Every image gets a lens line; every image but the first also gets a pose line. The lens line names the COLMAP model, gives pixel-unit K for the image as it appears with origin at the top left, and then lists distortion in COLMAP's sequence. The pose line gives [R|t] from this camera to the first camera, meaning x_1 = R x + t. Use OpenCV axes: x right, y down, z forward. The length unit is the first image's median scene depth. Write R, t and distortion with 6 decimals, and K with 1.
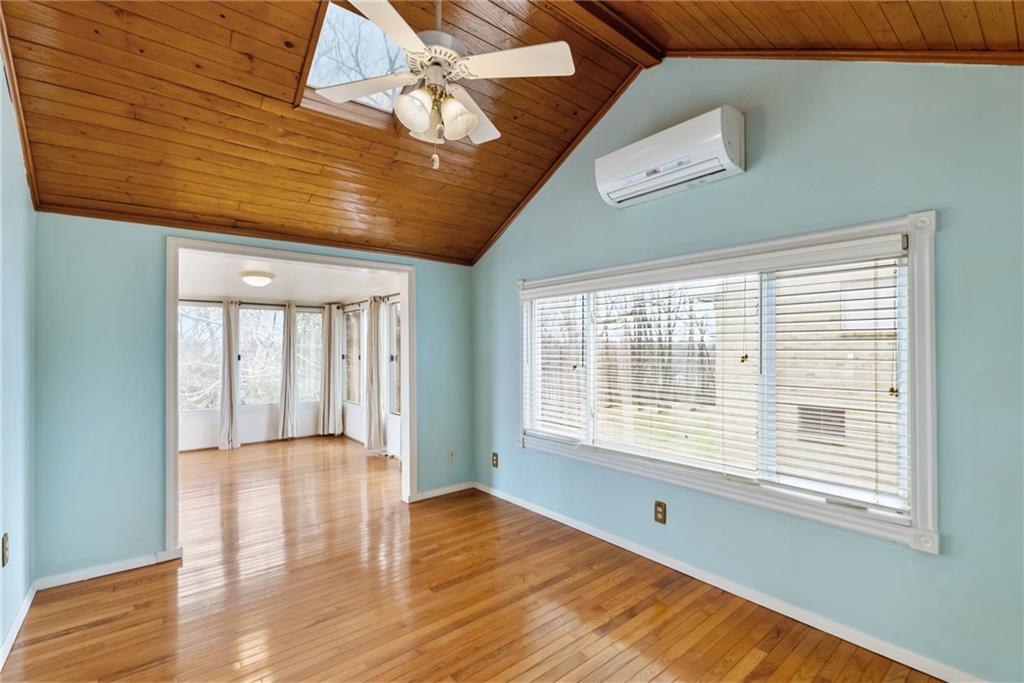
lens RADIAL K [[450.7, 0, 511.6], [0, 450.7, 345.0], [0, 0, 1]] dist [-0.000227, -0.000040]
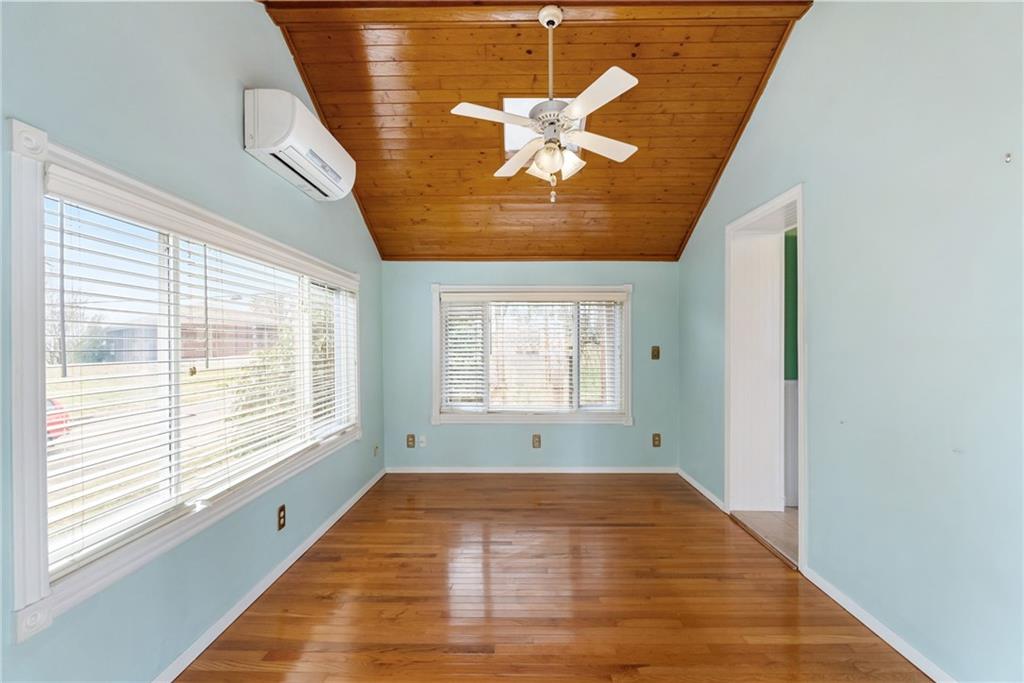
lens RADIAL K [[450.7, 0, 512.0], [0, 450.7, 345.3], [0, 0, 1]] dist [-0.000227, -0.000040]
pose [[-0.768263, 0.003590, 0.640125, -0.741073], [-0.001404, 0.999972, -0.007294, 0.030299], [-0.640133, -0.006503, -0.768237, 1.675114]]
